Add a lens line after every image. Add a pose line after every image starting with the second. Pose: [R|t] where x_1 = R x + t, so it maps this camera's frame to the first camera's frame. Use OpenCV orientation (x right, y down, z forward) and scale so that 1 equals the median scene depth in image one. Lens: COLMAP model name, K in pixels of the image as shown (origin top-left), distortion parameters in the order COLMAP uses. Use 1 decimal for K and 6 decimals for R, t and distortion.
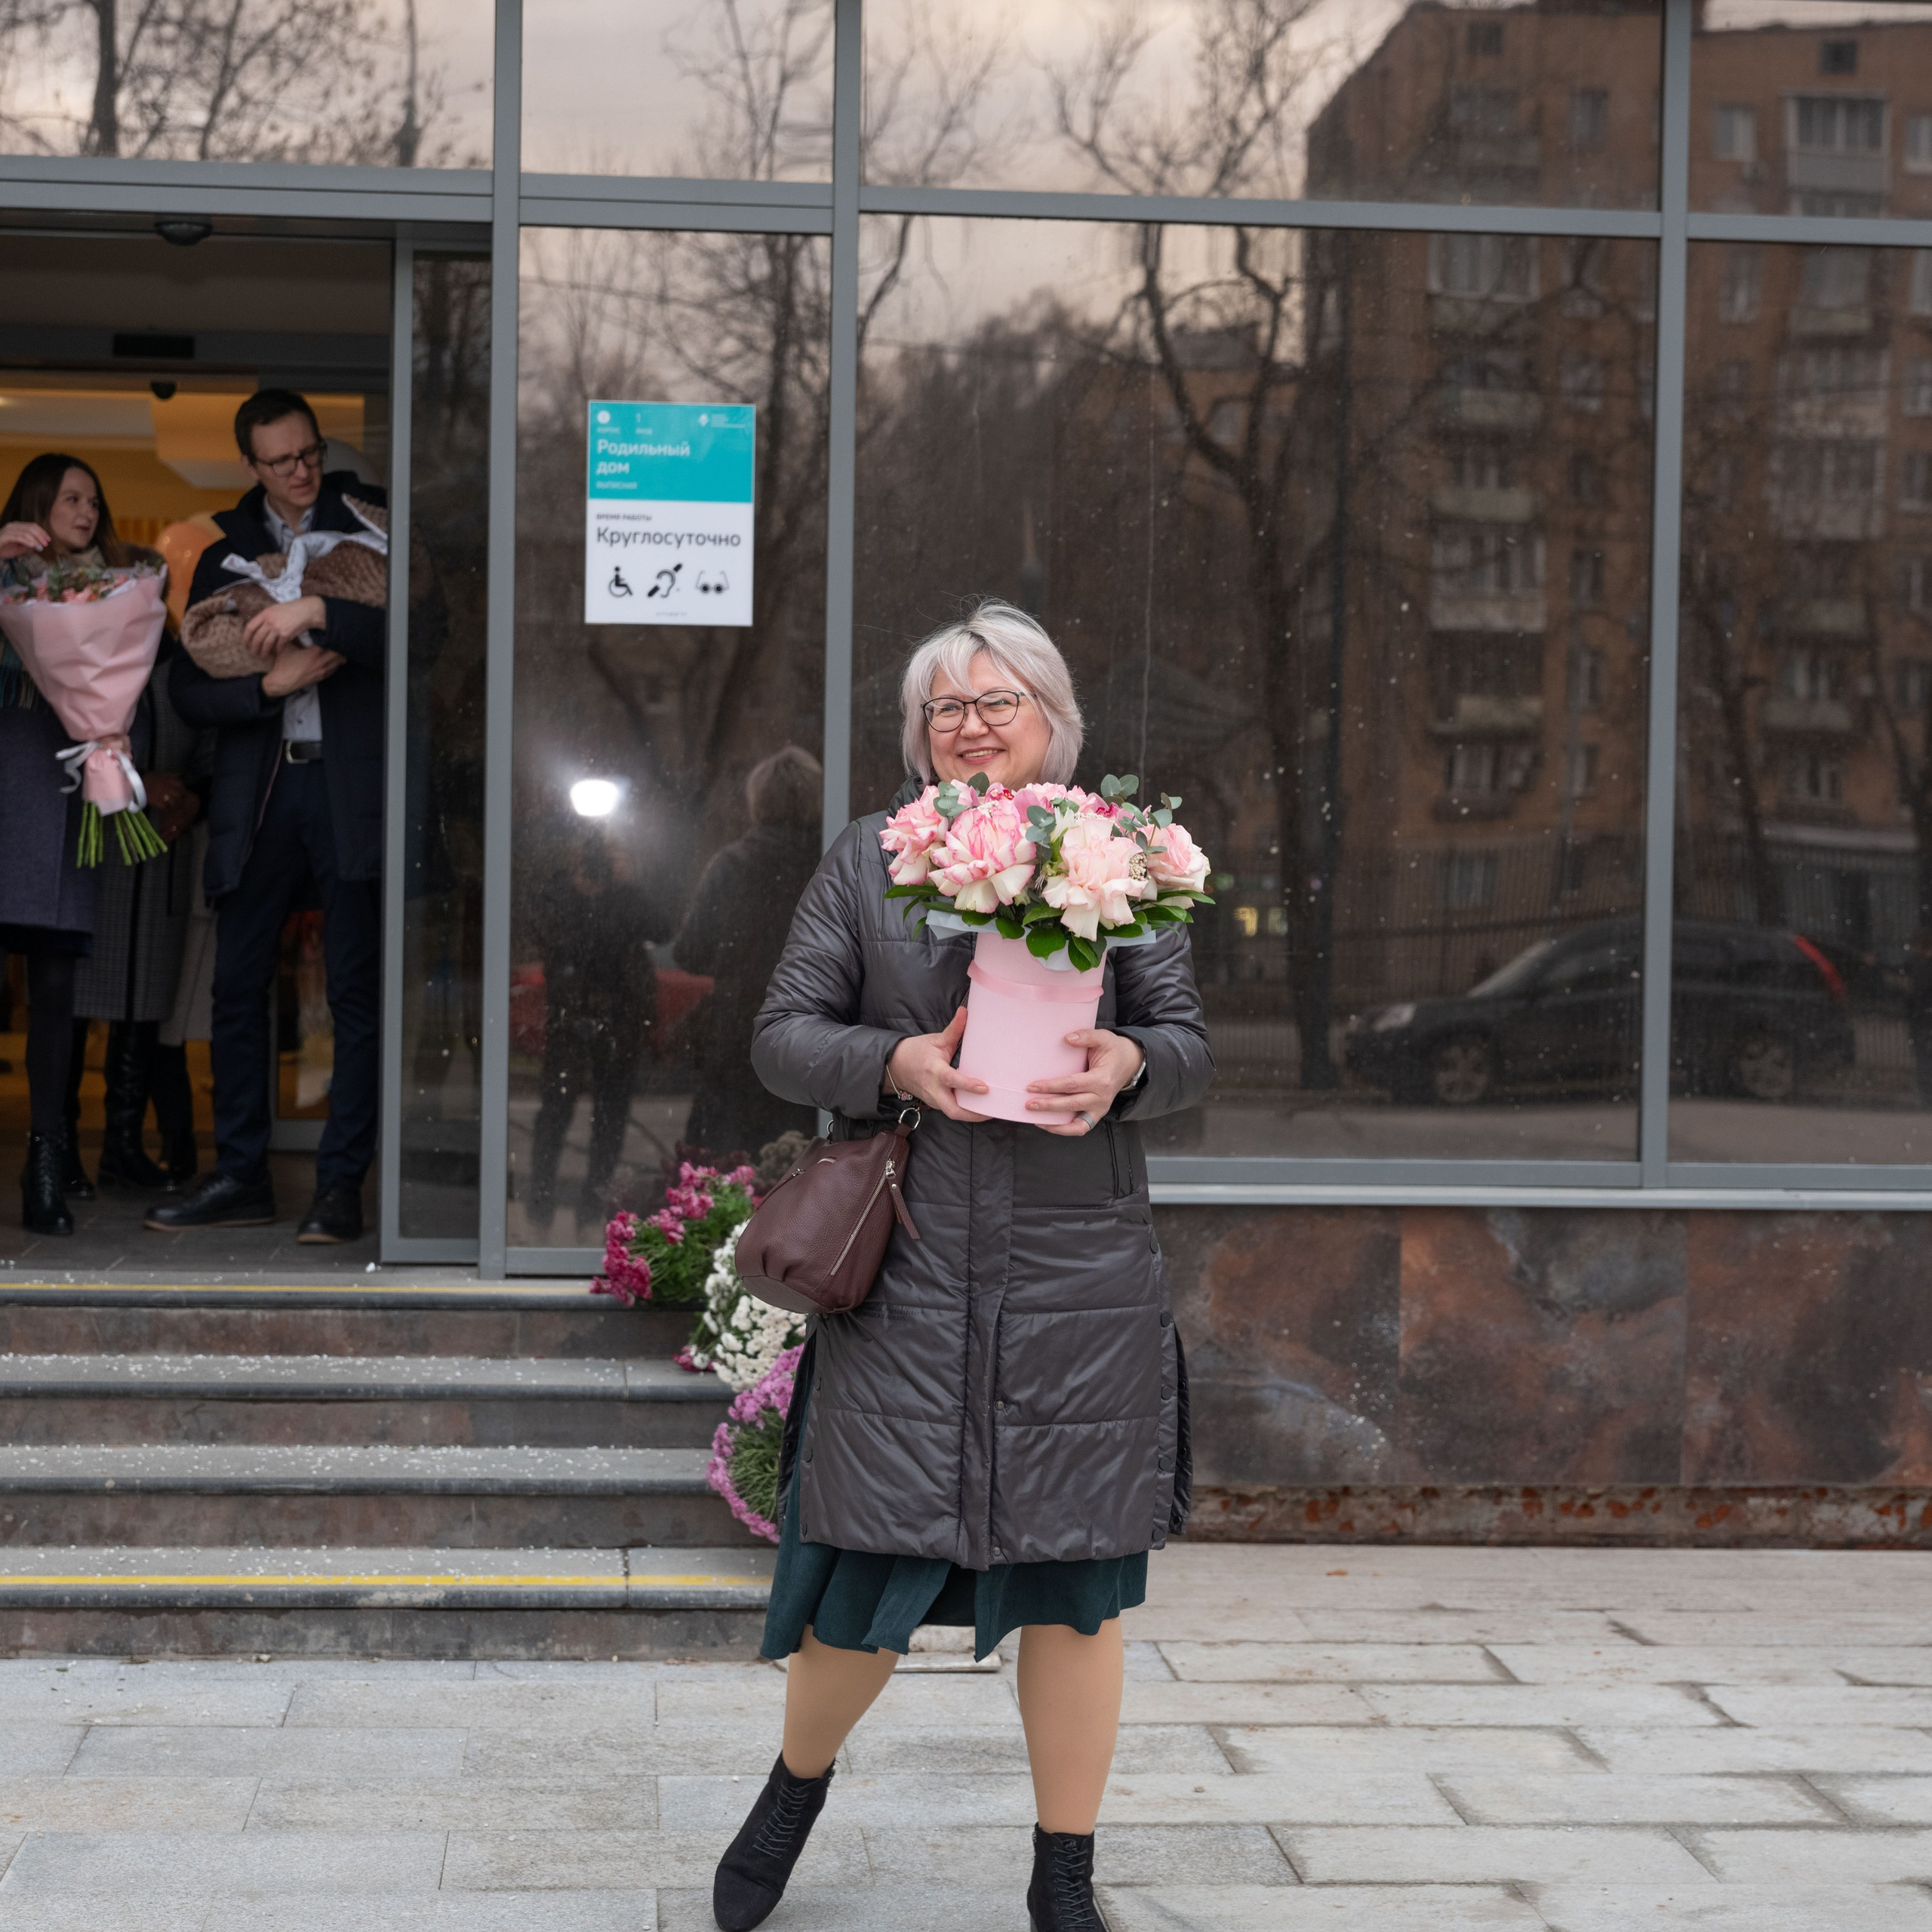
lens RADIAL K [[3903.7, 0, 972.4], [0, 3903.7, 967.8], [0, 0, 1]] dist [0.012345, 0.000000]
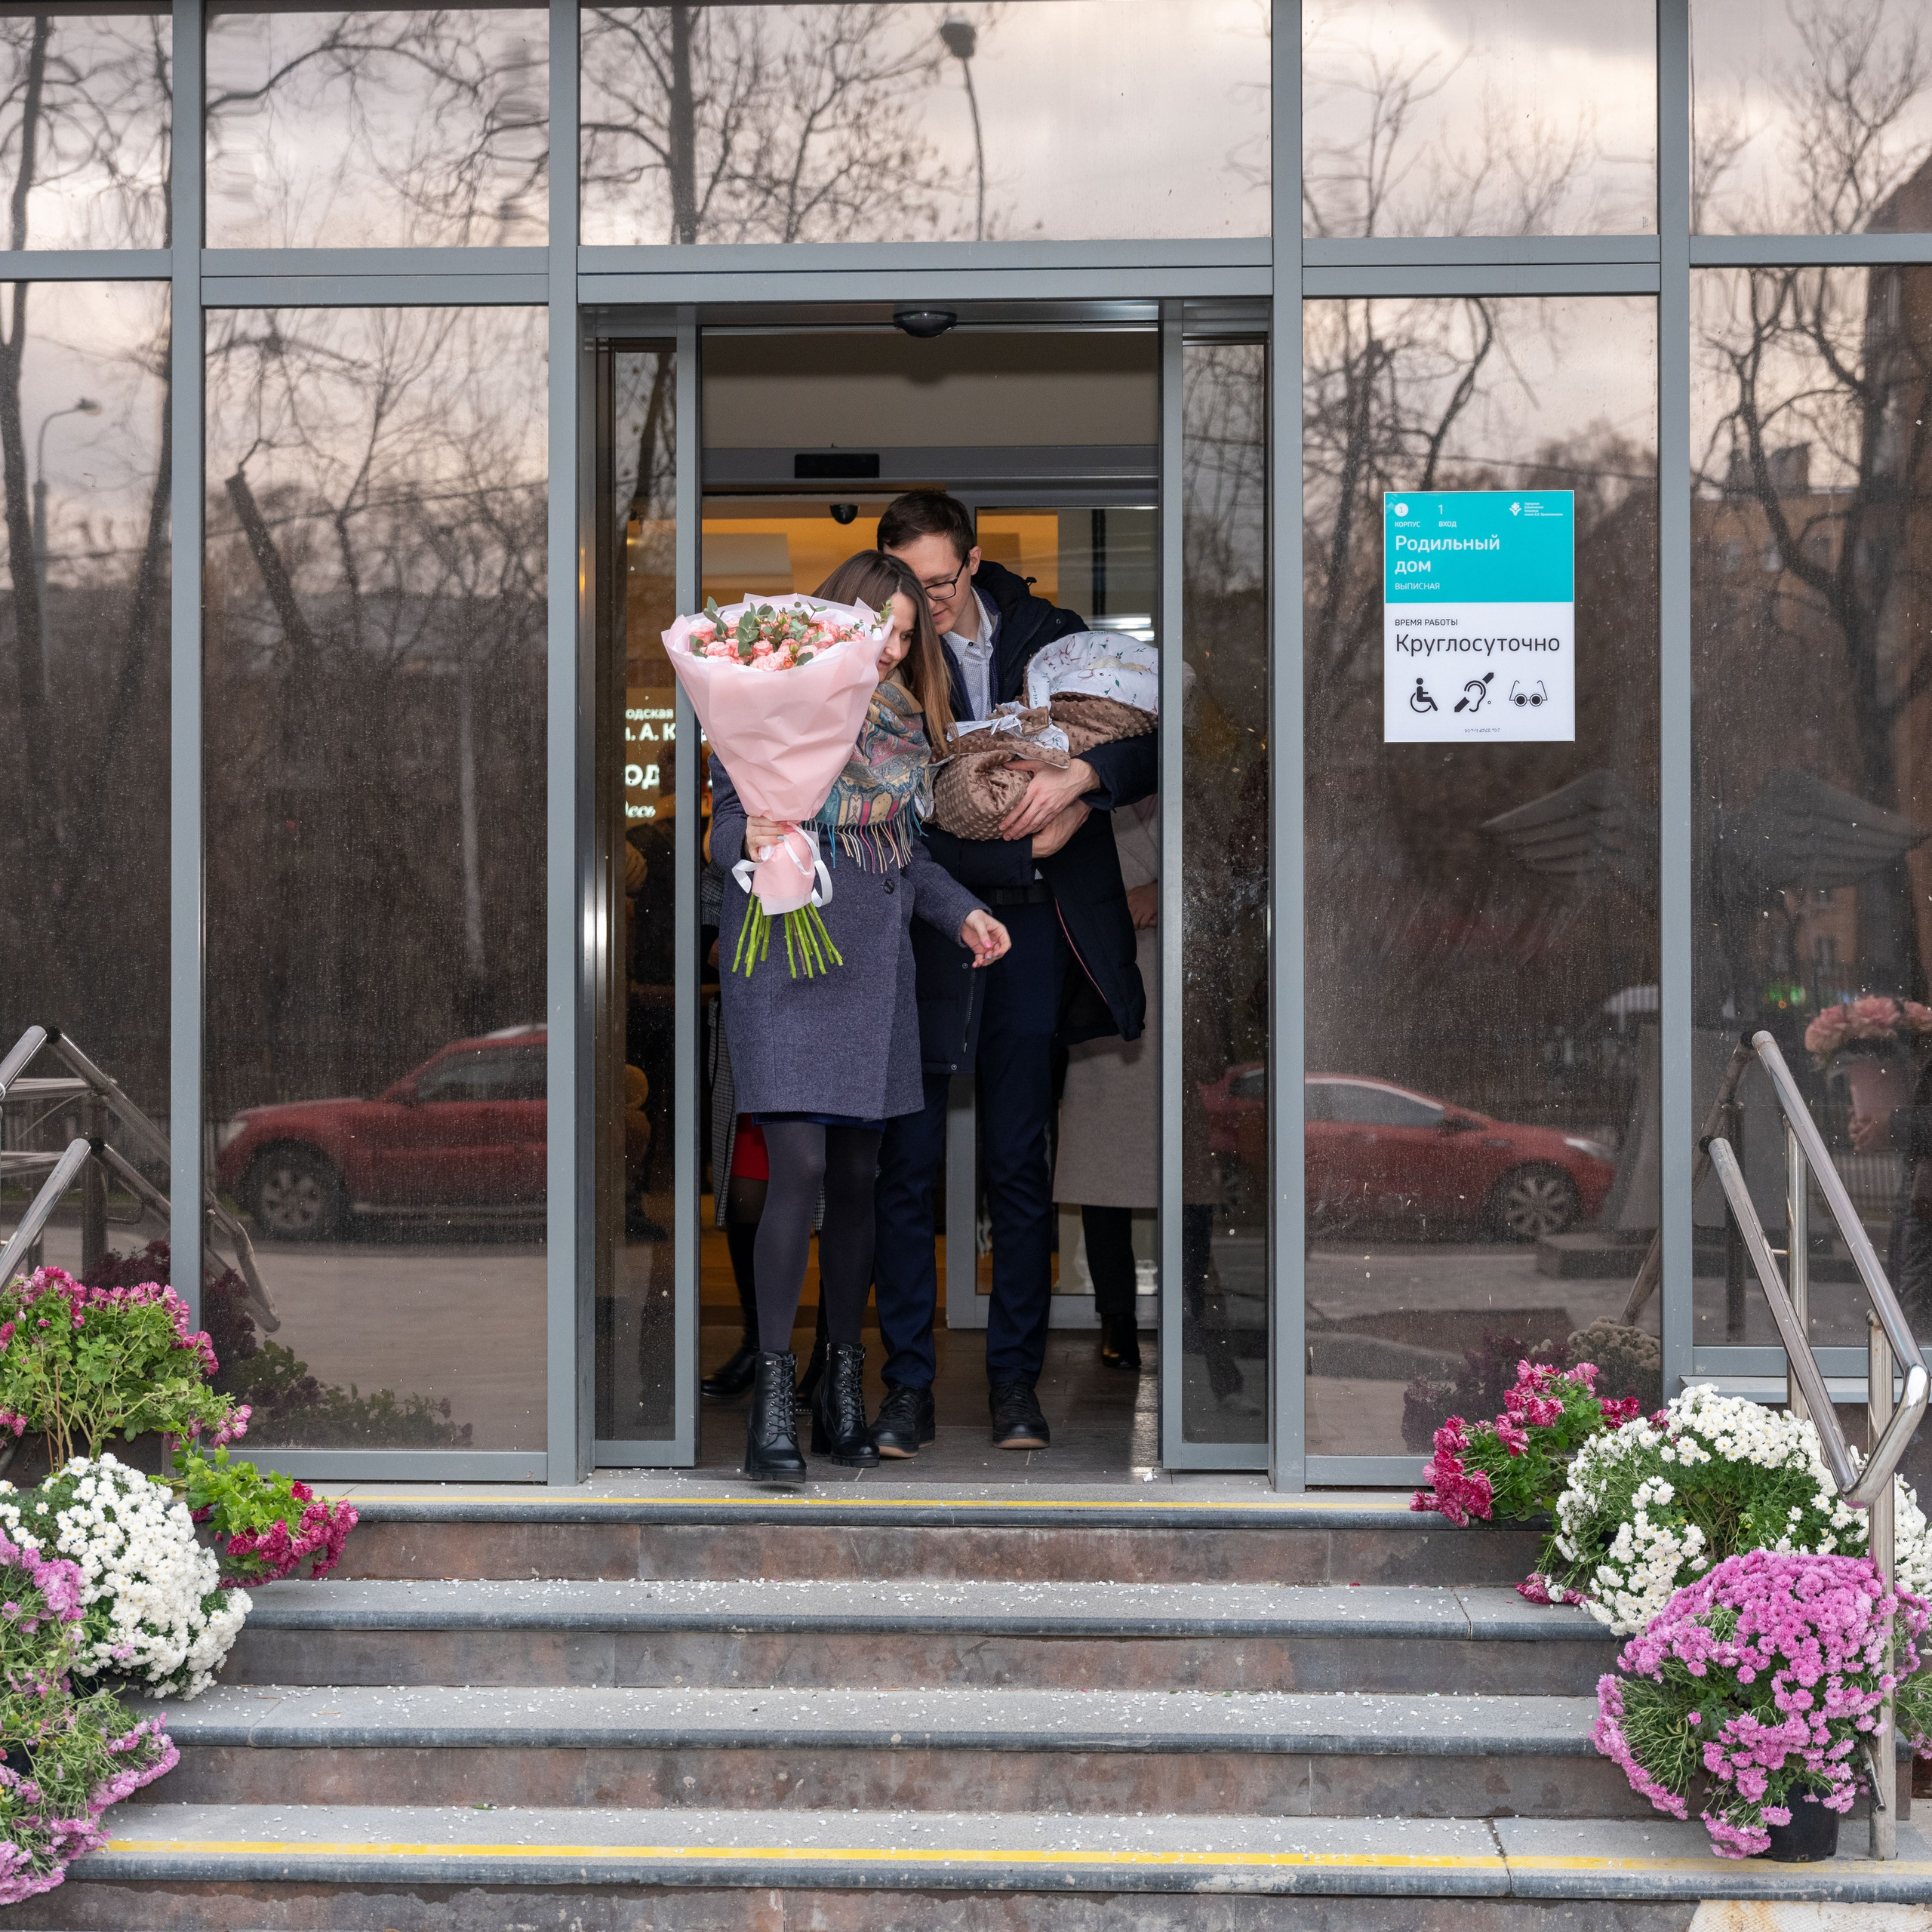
lens RADIAL K [[3903.7, 0, 960.4], [0, 3903.7, 974.7], [0, 0, 1]] dist [0.012345, 0.000000]
pose [[0.989851, -0.019052, -0.140823, -0.075263], [0.014421, 0.999323, -0.033833, -0.008252], [0.141372, 0.031459, 0.989457, 0.124166]]
